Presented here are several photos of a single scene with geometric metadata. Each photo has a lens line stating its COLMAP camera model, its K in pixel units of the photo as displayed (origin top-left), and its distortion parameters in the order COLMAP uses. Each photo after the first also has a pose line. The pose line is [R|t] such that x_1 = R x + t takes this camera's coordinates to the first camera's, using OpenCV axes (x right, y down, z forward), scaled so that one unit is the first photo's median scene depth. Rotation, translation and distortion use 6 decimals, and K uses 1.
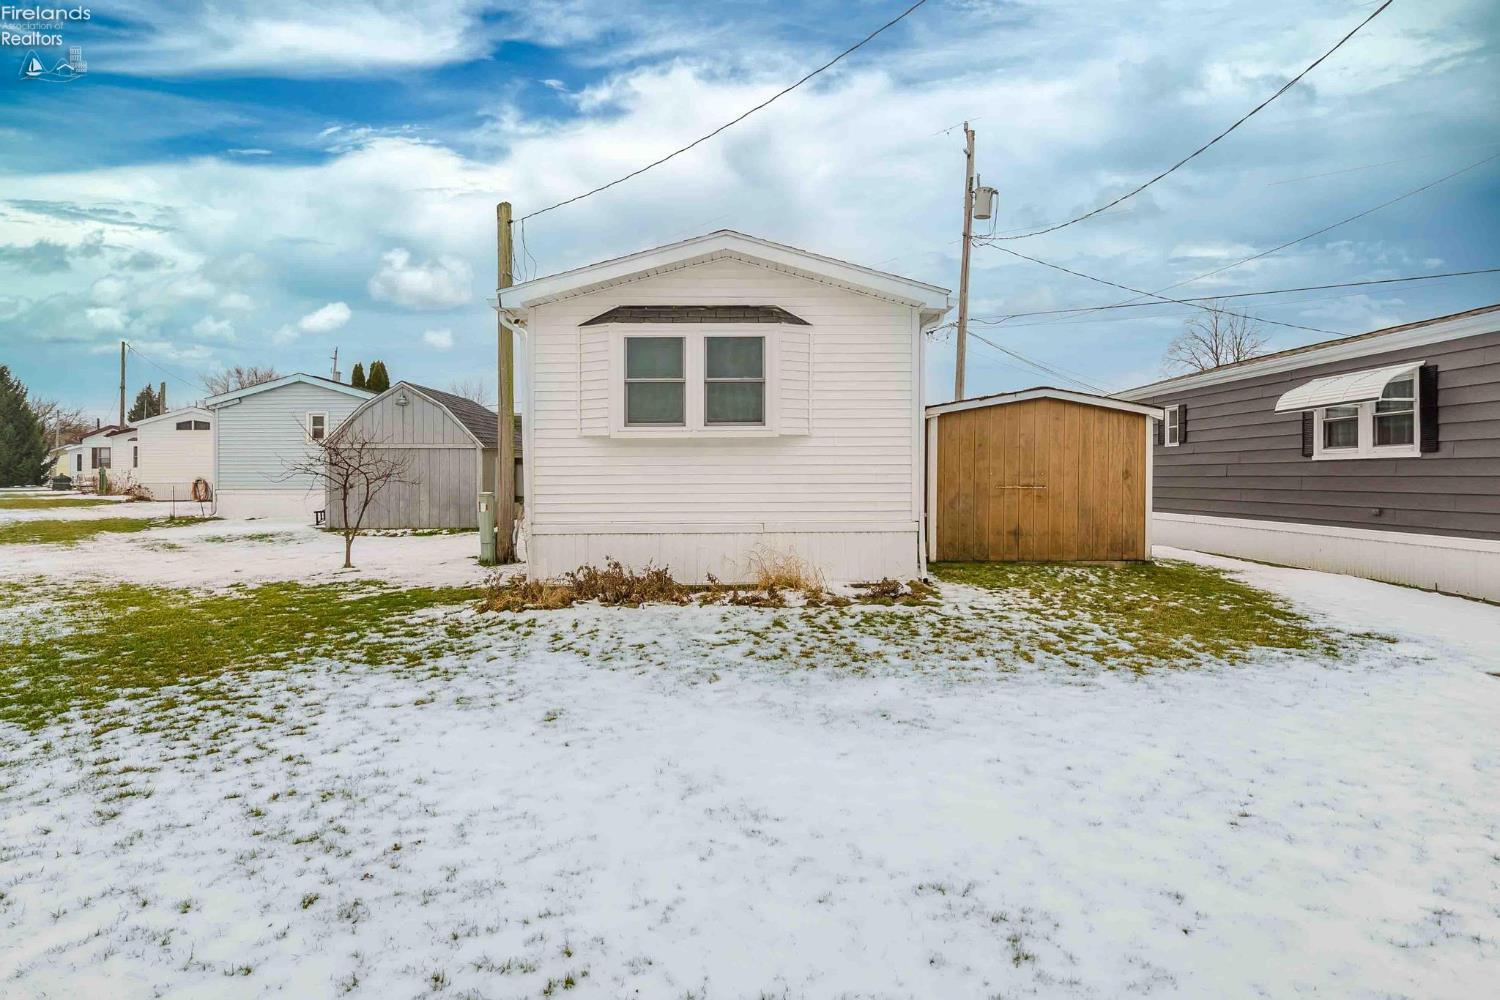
lens RADIAL K [[780.2, 0, 747.0], [0, 780.2, 477.2], [0, 0, 1]] dist [-0.002168, -0.000185]
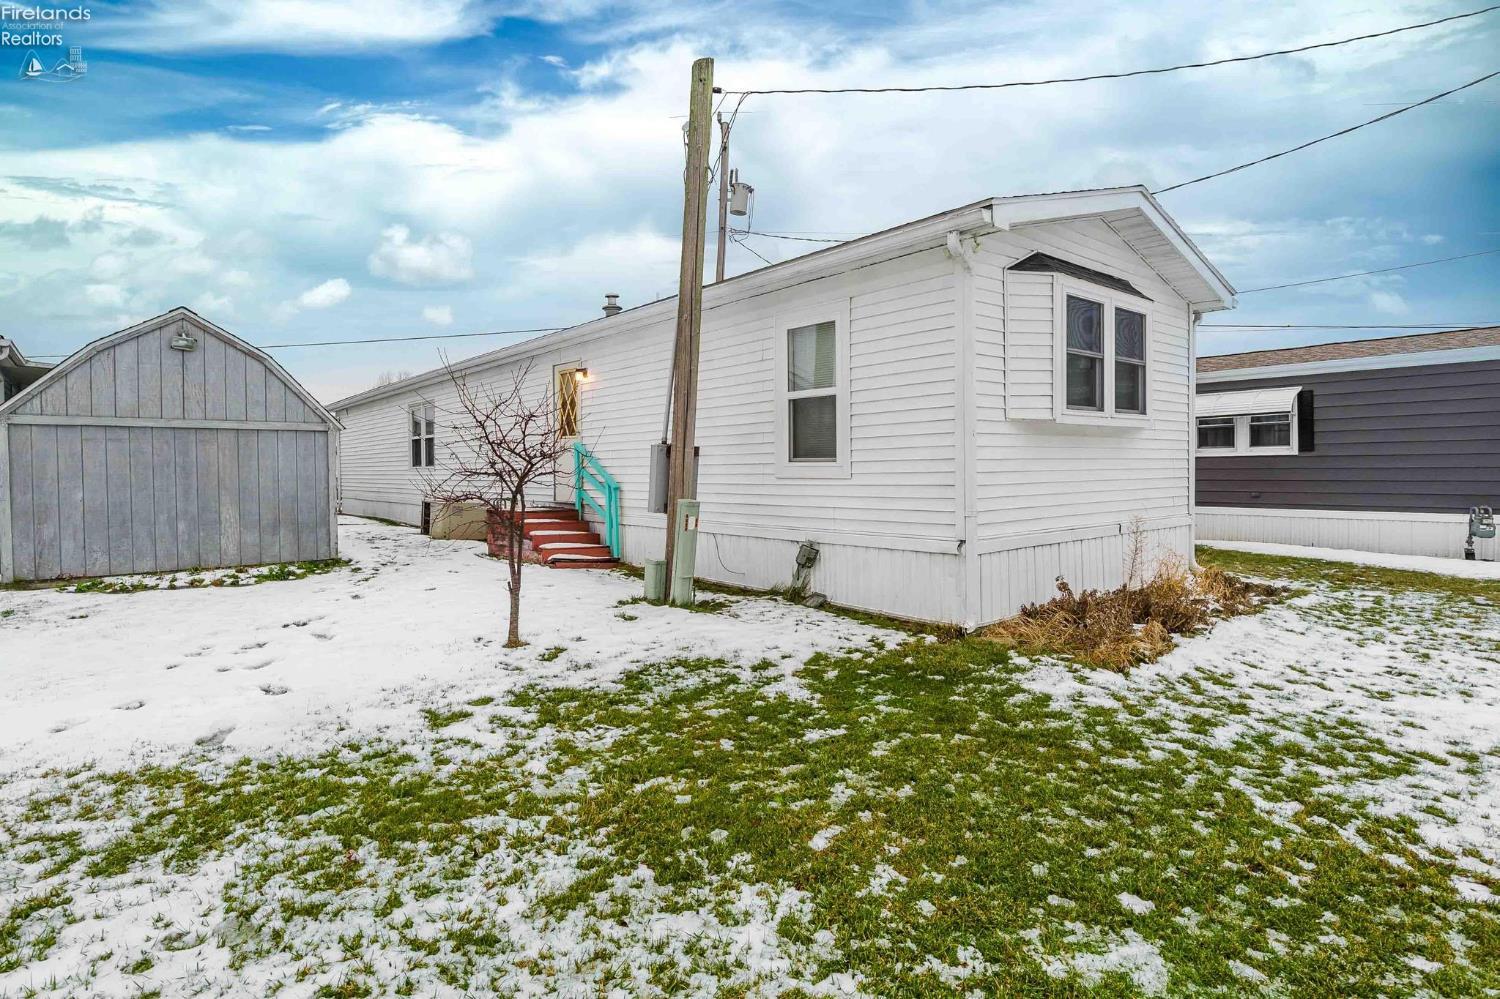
lens RADIAL K [[780.2, 0, 747.0], [0, 780.2, 476.7], [0, 0, 1]] dist [-0.002168, -0.000185]
pose [[0.778783, -0.010844, 0.627199, -0.775980], [0.007733, 0.999941, 0.007687, -0.004664], [-0.627245, -0.001136, 0.778821, 0.509456]]
